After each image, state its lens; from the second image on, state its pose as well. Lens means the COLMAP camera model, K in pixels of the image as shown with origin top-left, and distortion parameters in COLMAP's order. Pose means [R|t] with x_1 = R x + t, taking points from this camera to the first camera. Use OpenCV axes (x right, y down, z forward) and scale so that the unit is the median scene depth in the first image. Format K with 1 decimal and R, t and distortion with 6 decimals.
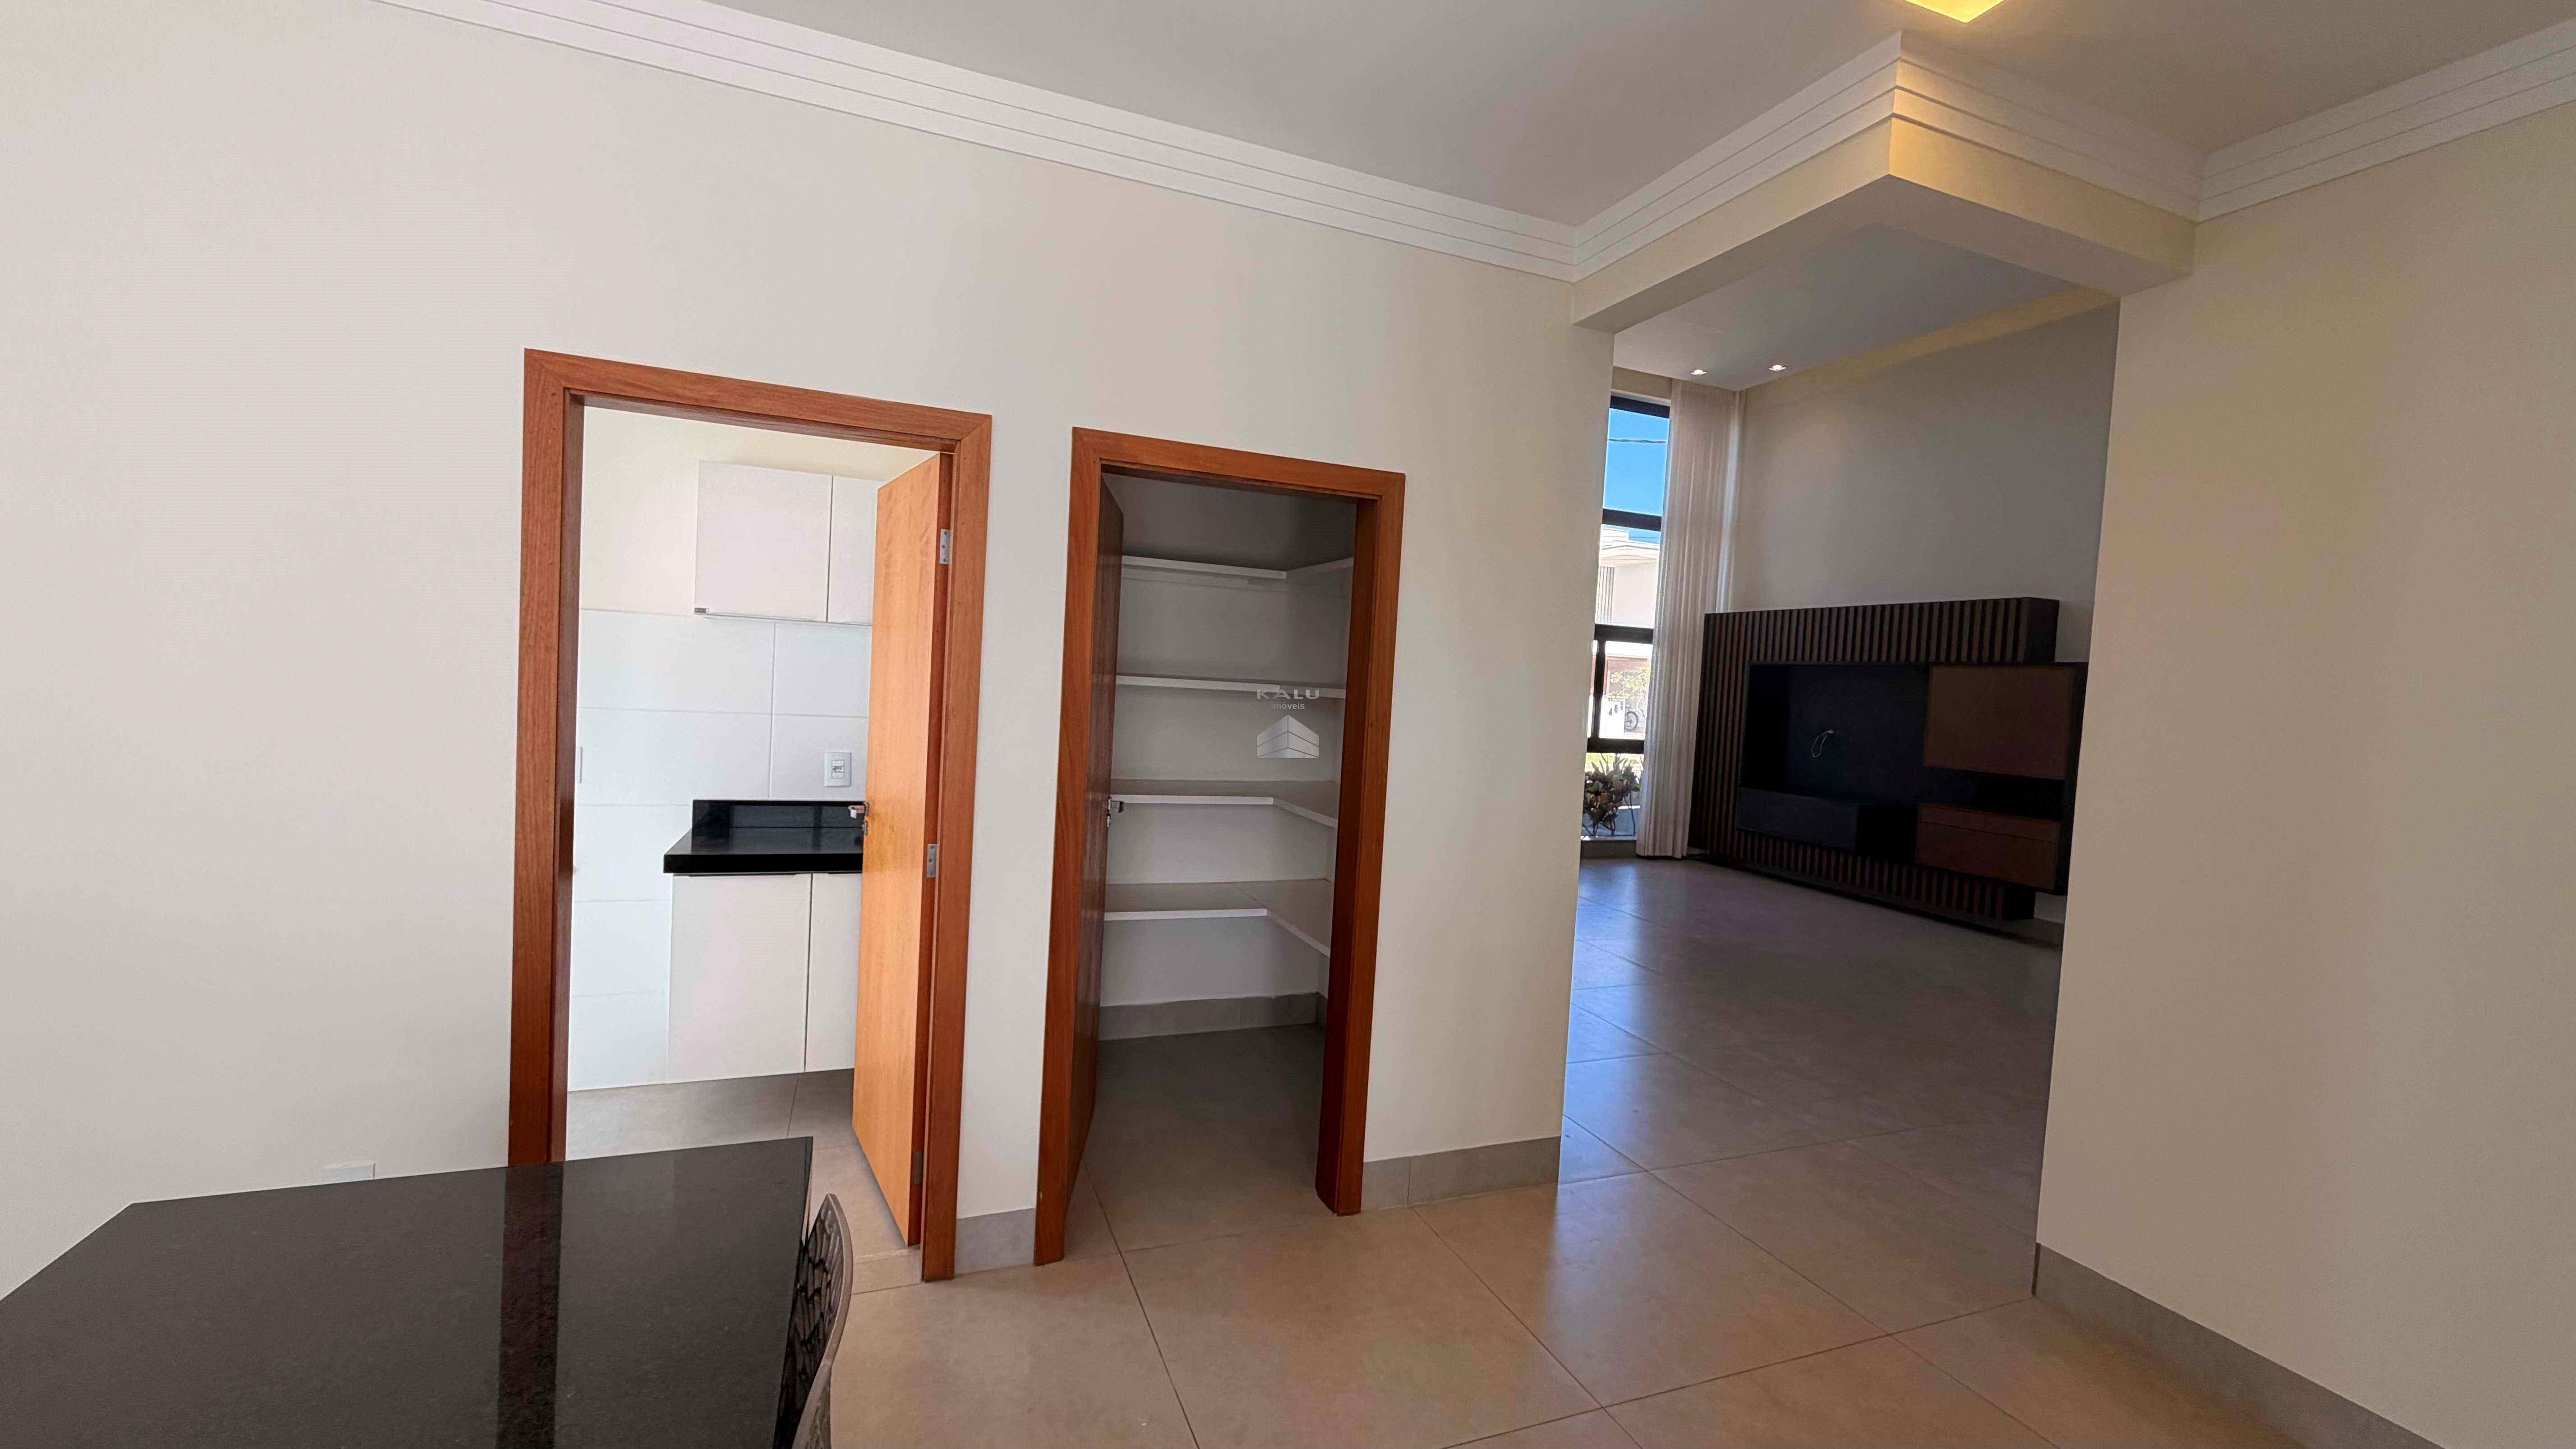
lens RADIAL K [[1035.9, 0, 1272.6], [0, 1035.9, 727.2], [0, 0, 1]] dist [-0.002778, 0.000546]
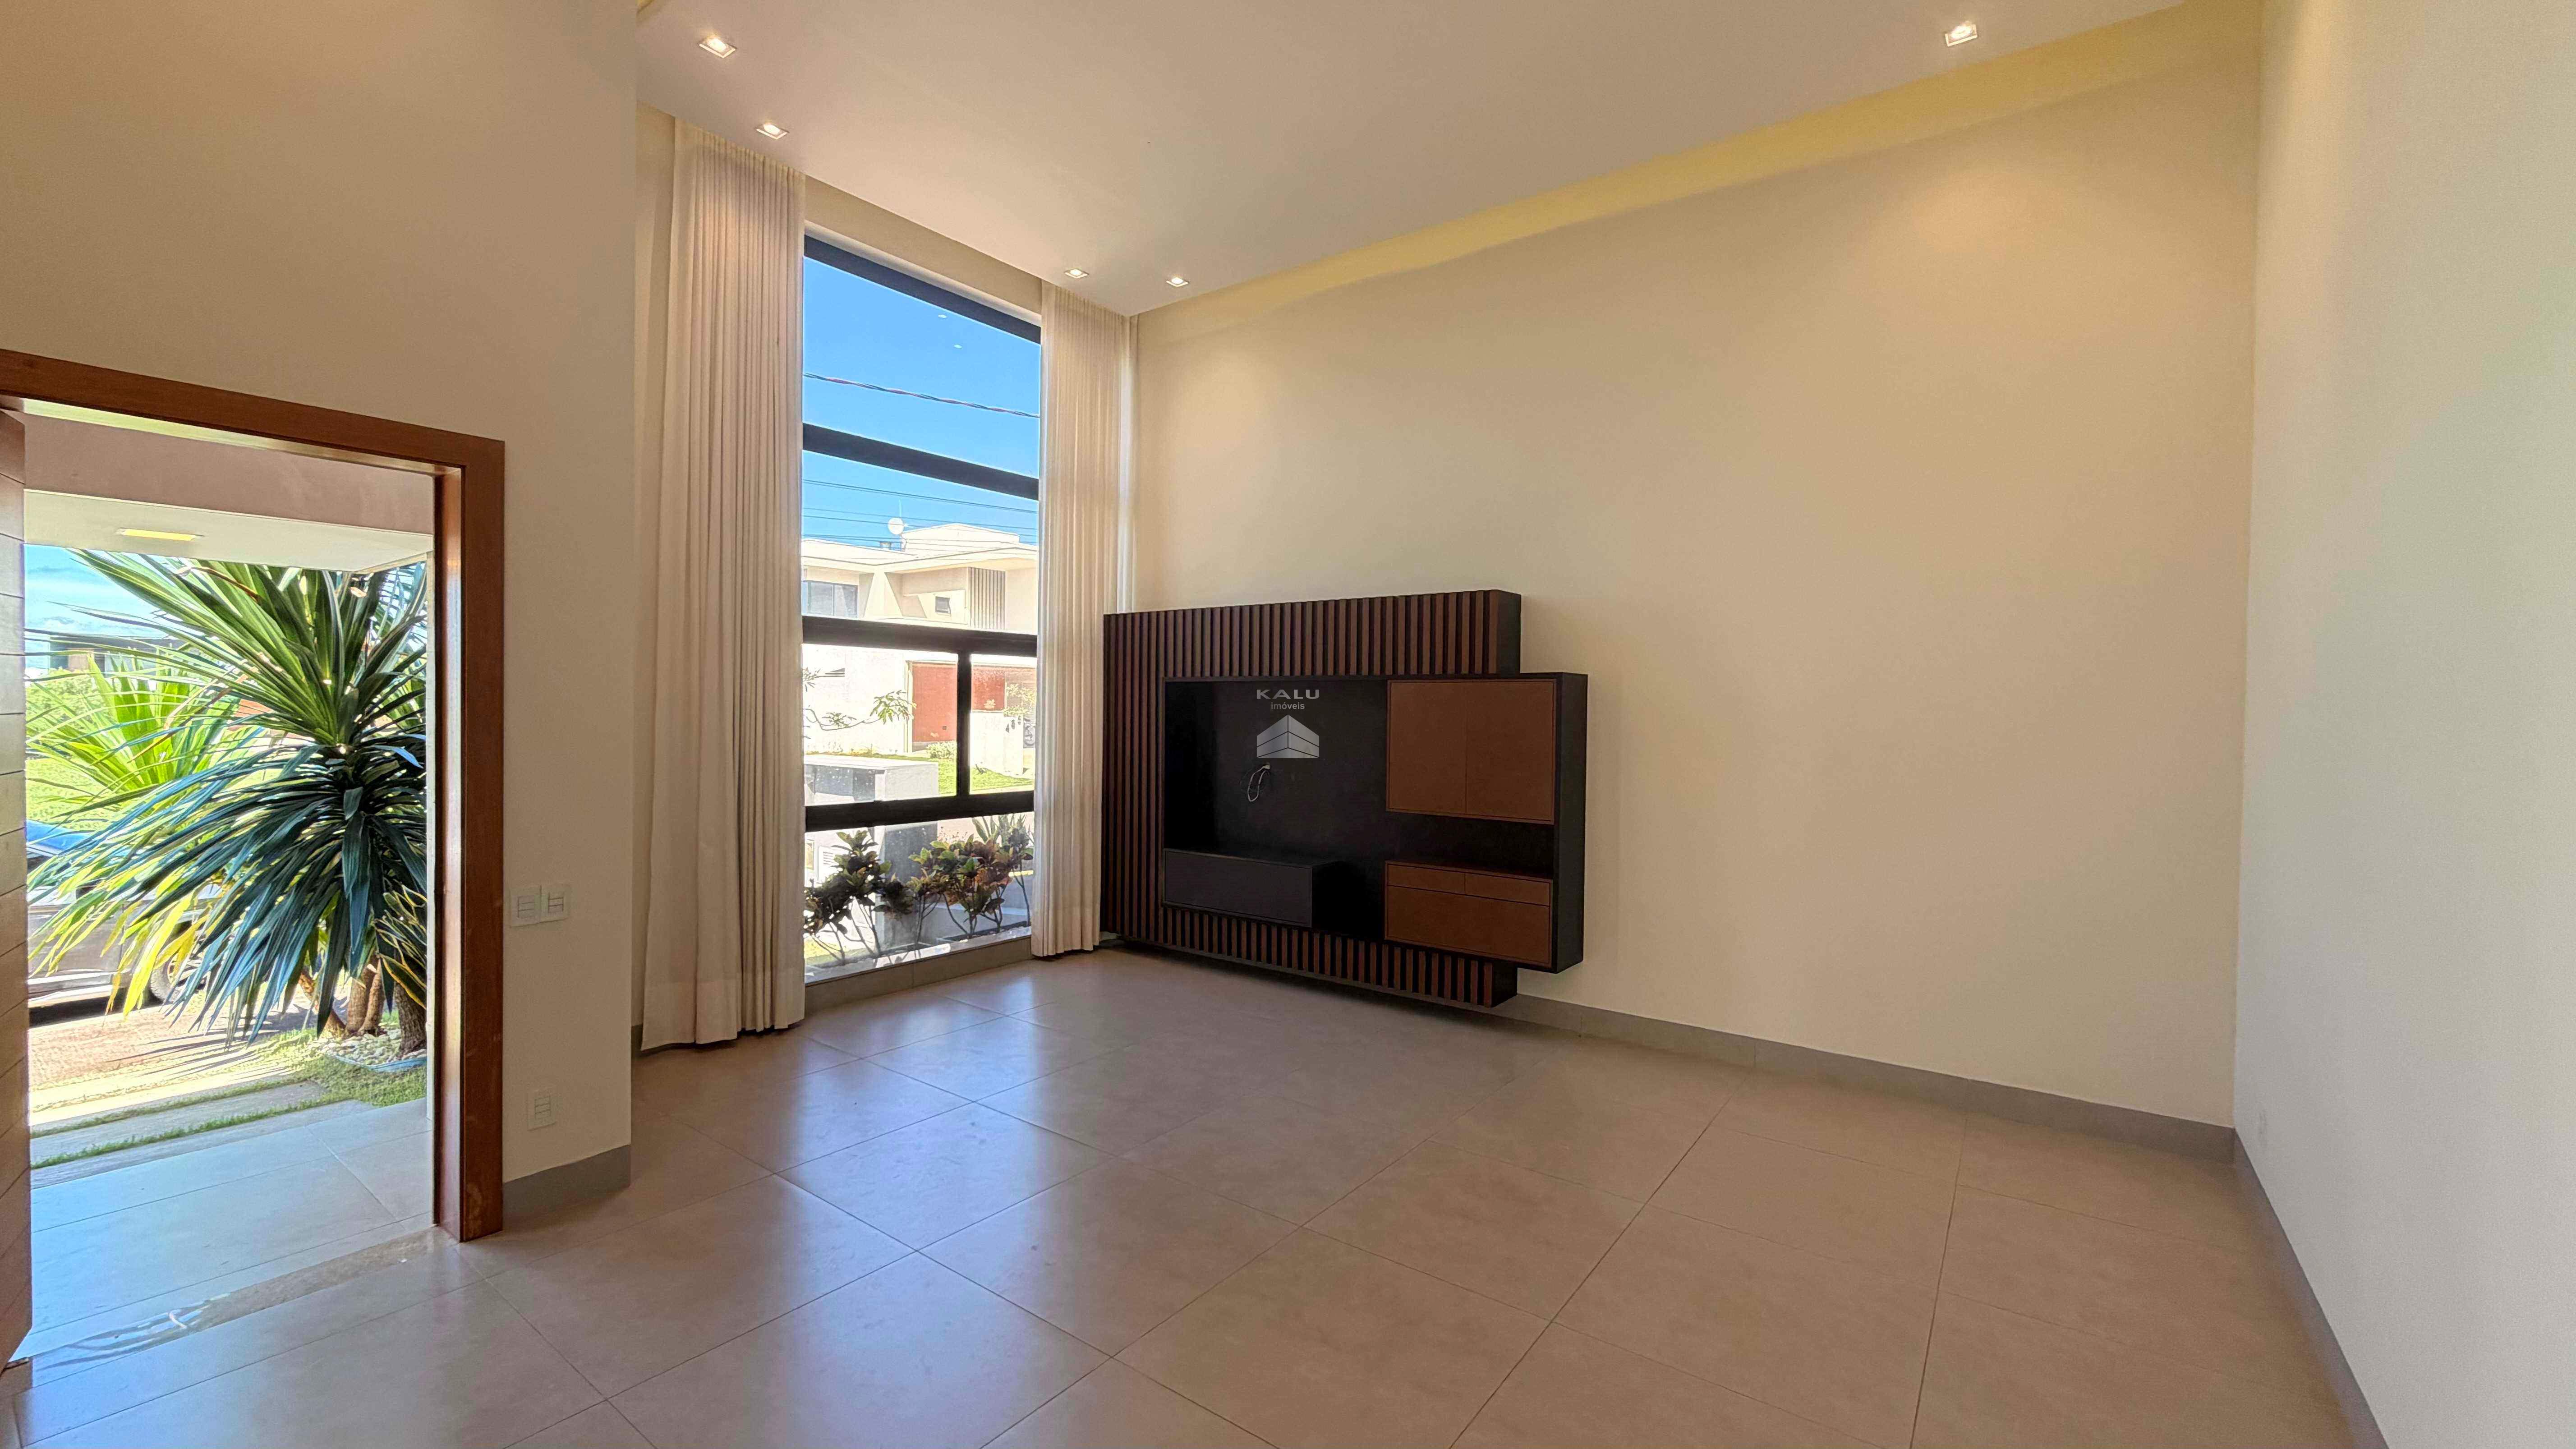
lens RADIAL K [[1035.9, 0, 1294.4], [0, 1035.9, 731.3], [0, 0, 1]] dist [-0.002778, 0.000546]
pose [[0.834993, -0.053638, 0.547641, 0.131603], [0.057208, 0.998307, 0.010553, -0.028346], [-0.547279, 0.022518, 0.836647, 0.332573]]
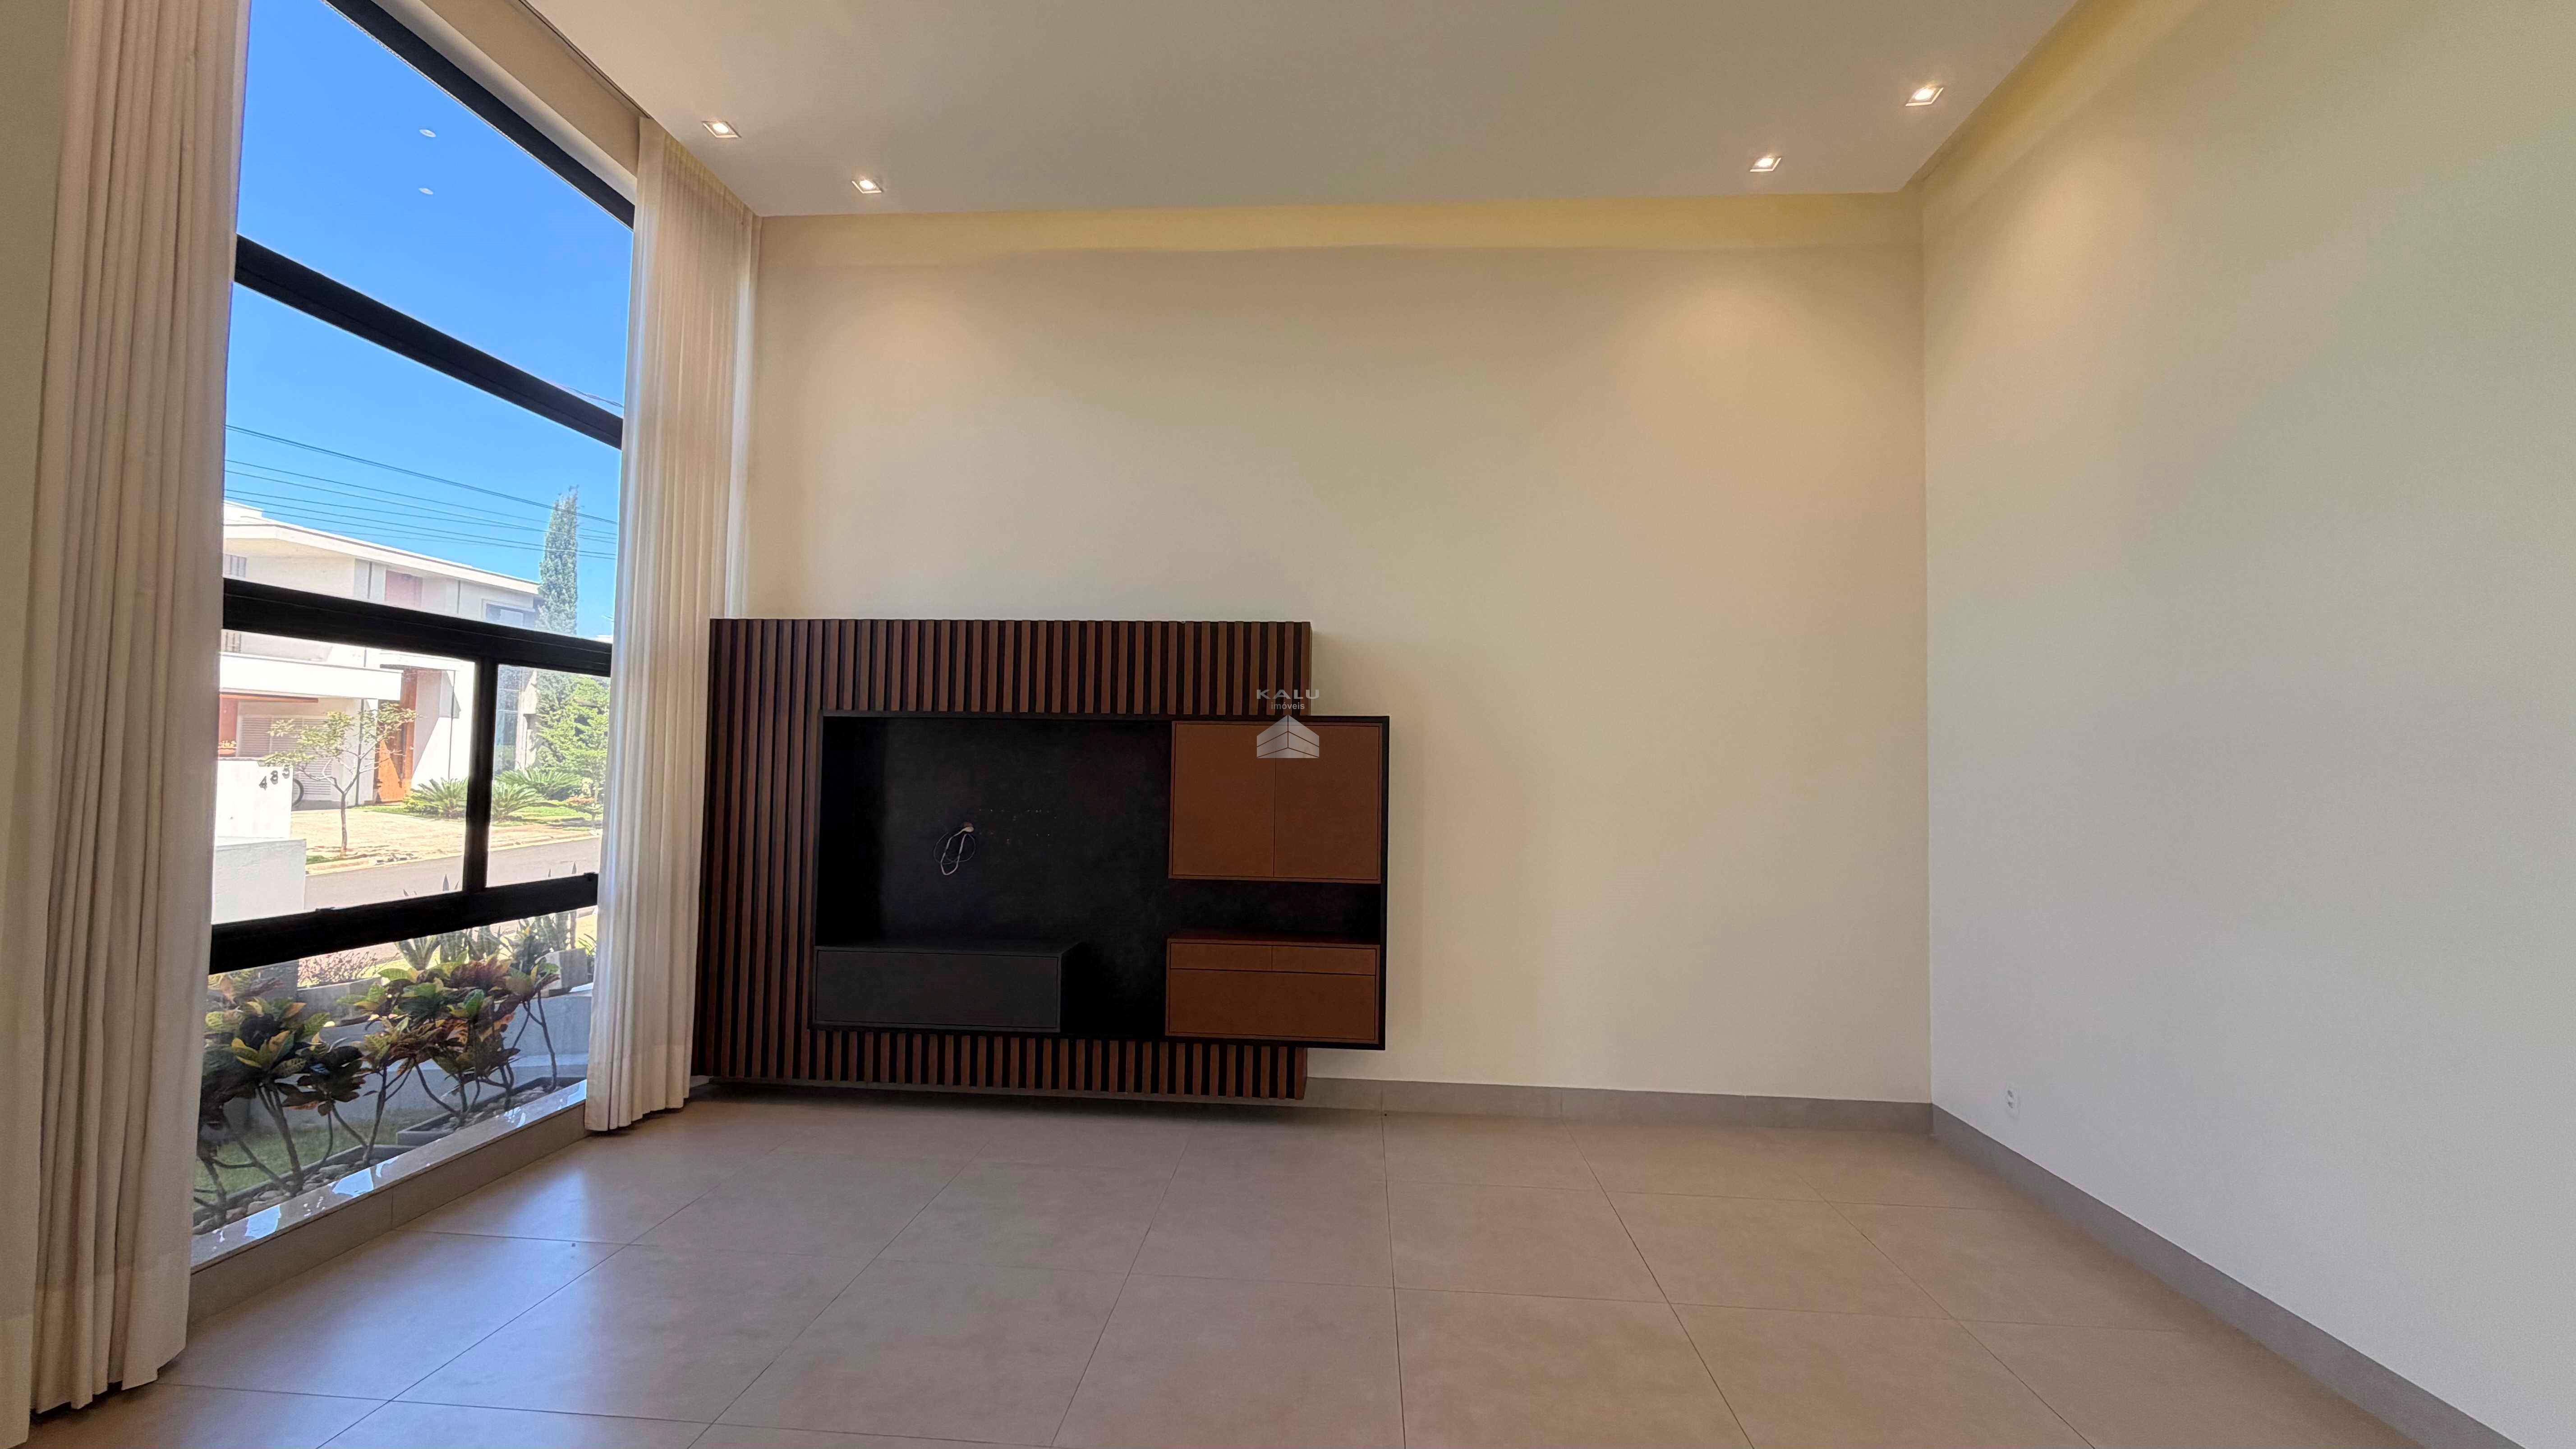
lens RADIAL K [[1035.9, 0, 1282.8], [0, 1035.9, 711.0], [0, 0, 1]] dist [-0.002778, 0.000546]
pose [[0.423665, 0.000605, 0.905819, 0.071269], [0.051981, 0.998336, -0.024979, -0.038147], [-0.904326, 0.057668, 0.422928, 0.555512]]
